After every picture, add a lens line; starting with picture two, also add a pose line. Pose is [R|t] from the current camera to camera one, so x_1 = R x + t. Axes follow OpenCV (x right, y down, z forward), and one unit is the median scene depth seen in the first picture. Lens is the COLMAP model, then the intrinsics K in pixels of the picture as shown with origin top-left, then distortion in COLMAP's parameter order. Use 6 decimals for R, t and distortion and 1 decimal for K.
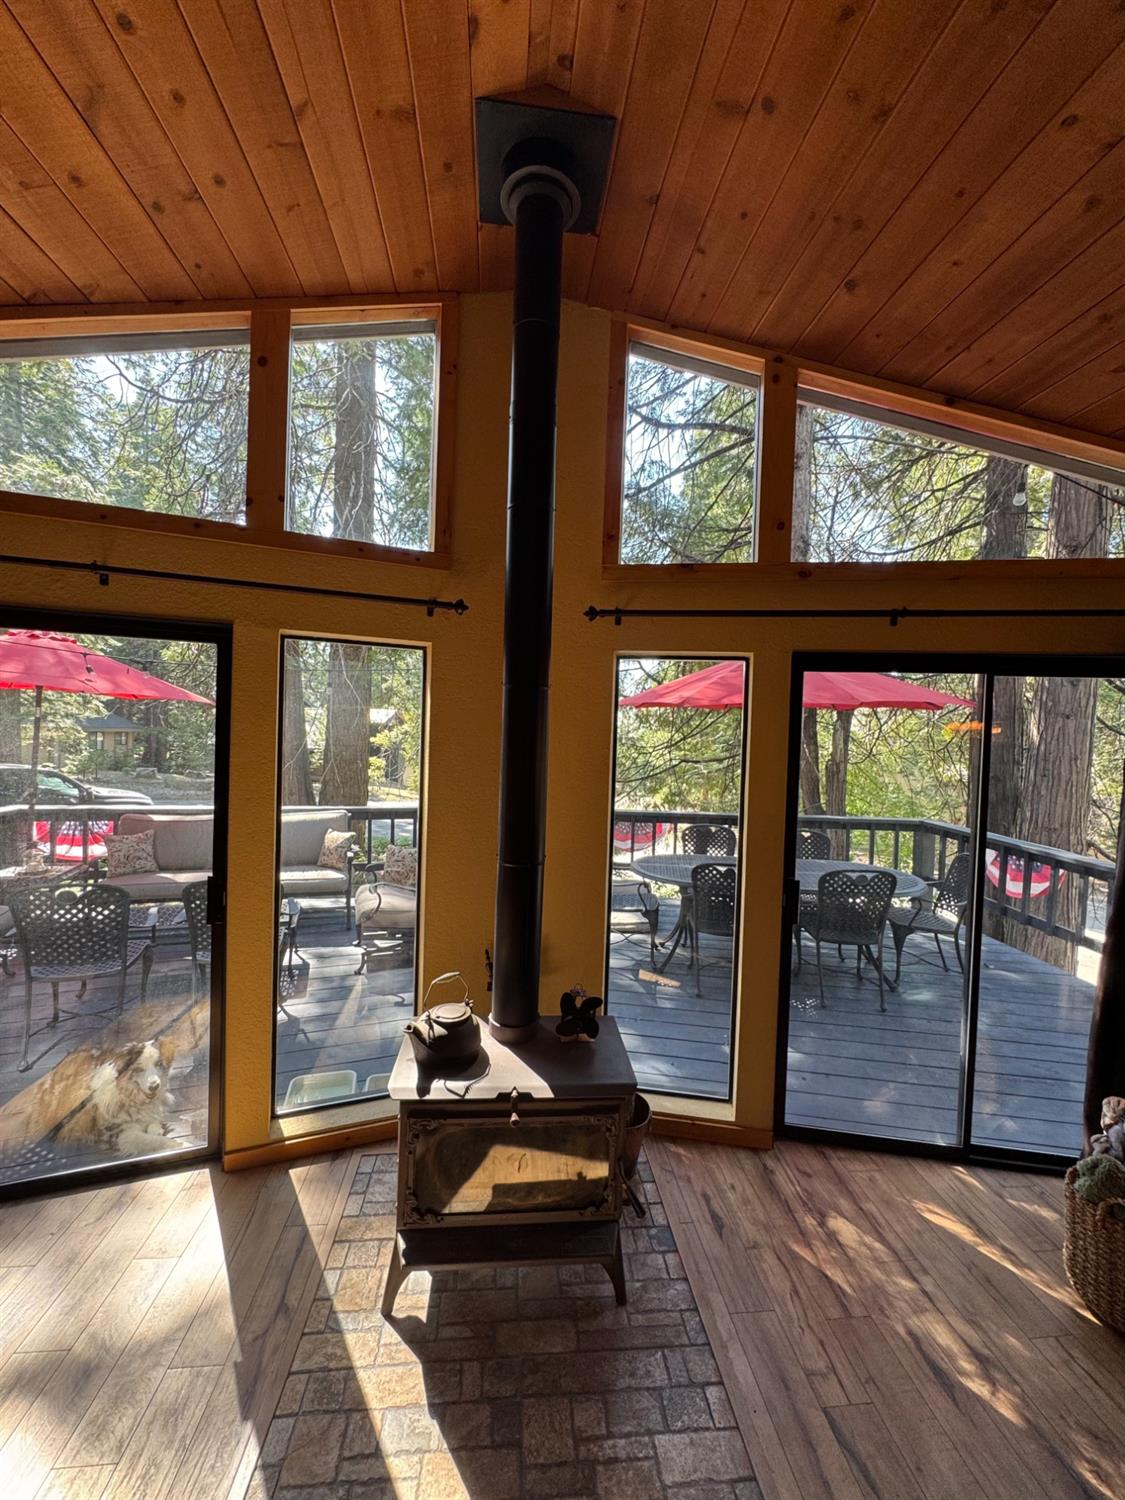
lens RADIAL K [[598.4, 0, 565.1], [0, 598.4, 748.7], [0, 0, 1]] dist [-0.003269, 0.000330]
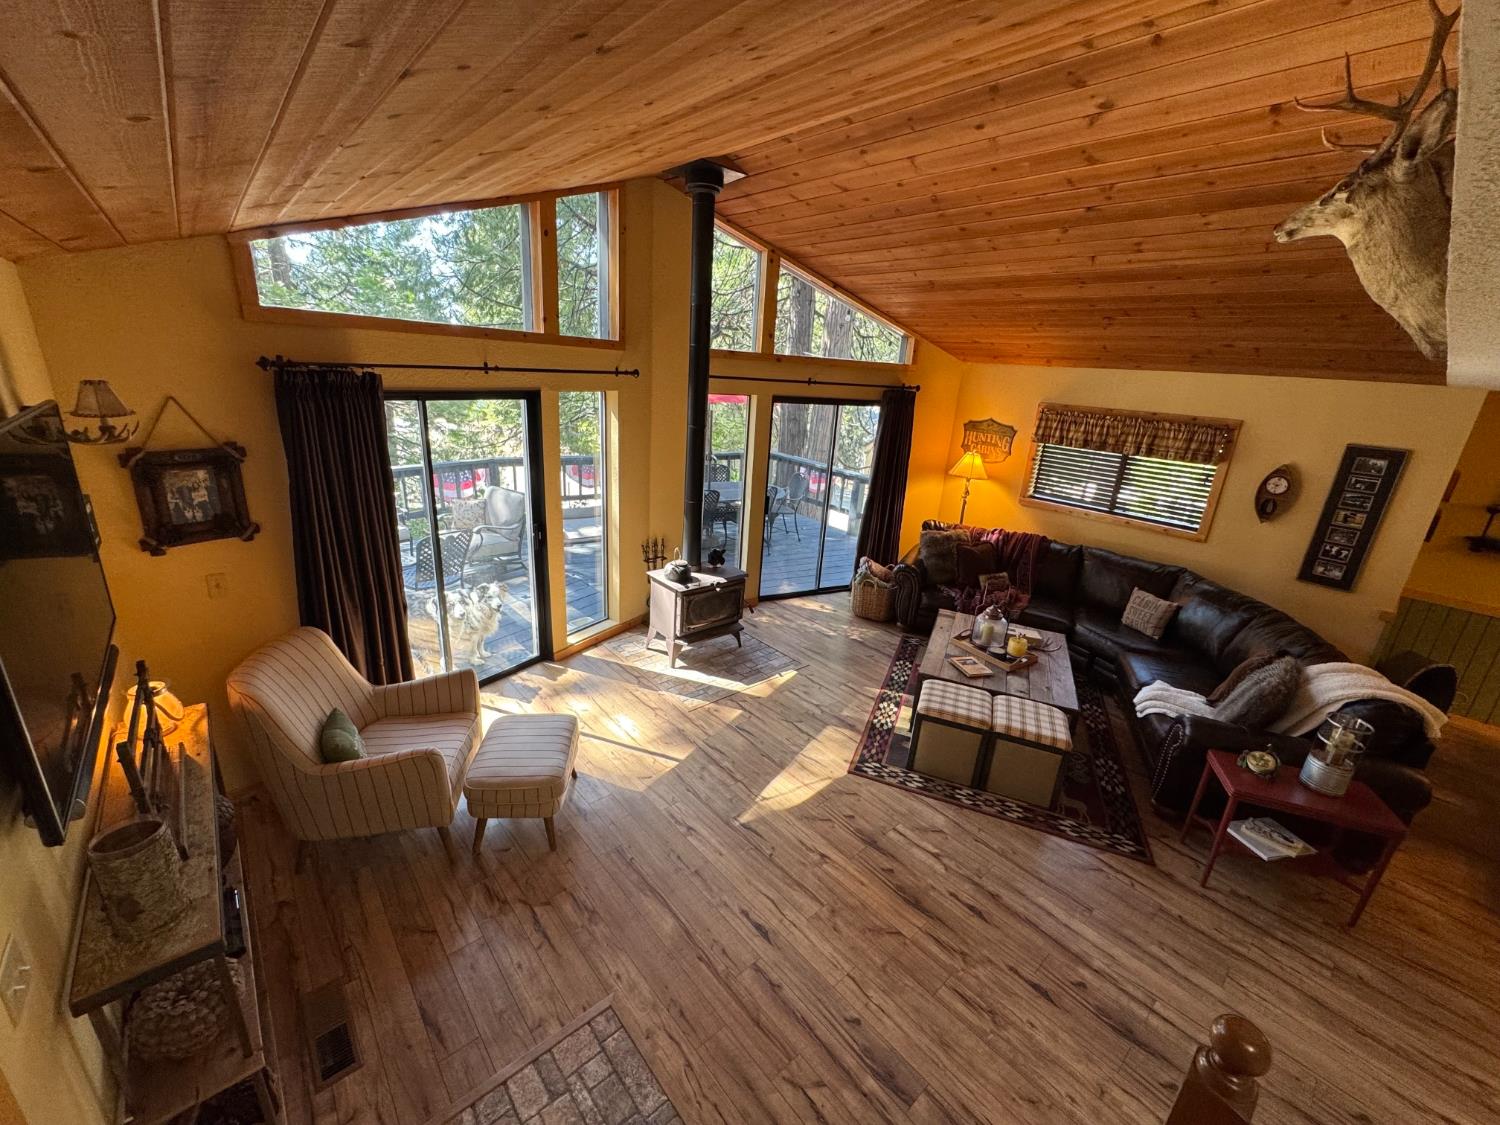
lens RADIAL K [[598.4, 0, 749.4], [0, 598.4, 562.8], [0, 0, 1]] dist [-0.003269, 0.000330]
pose [[0.818850, -0.161828, 0.550724, -1.045347], [-0.023055, 0.949389, 0.313254, -0.274033], [-0.573545, -0.269205, 0.773676, -0.865726]]
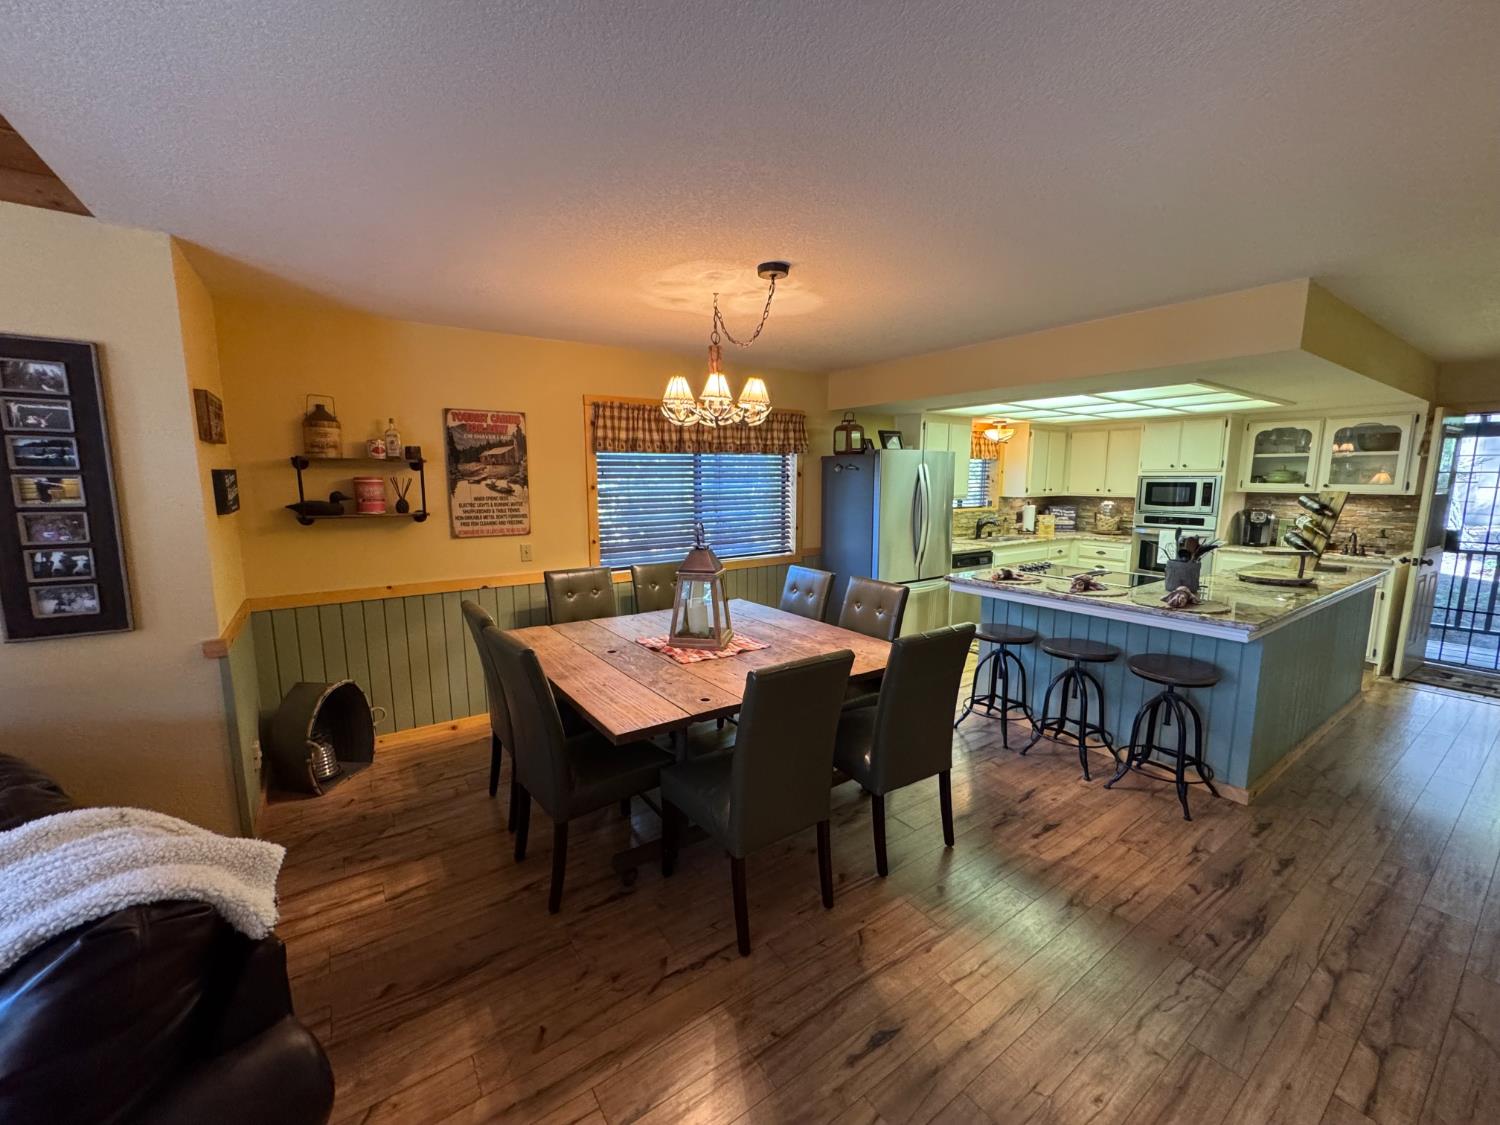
lens RADIAL K [[598.4, 0, 749.7], [0, 598.4, 562.5], [0, 0, 1]] dist [-0.003269, 0.000330]
pose [[-0.481003, -0.155761, 0.862772, 0.197058], [0.005483, 0.983538, 0.180620, 0.073806], [-0.876702, 0.091609, -0.472230, -0.947571]]
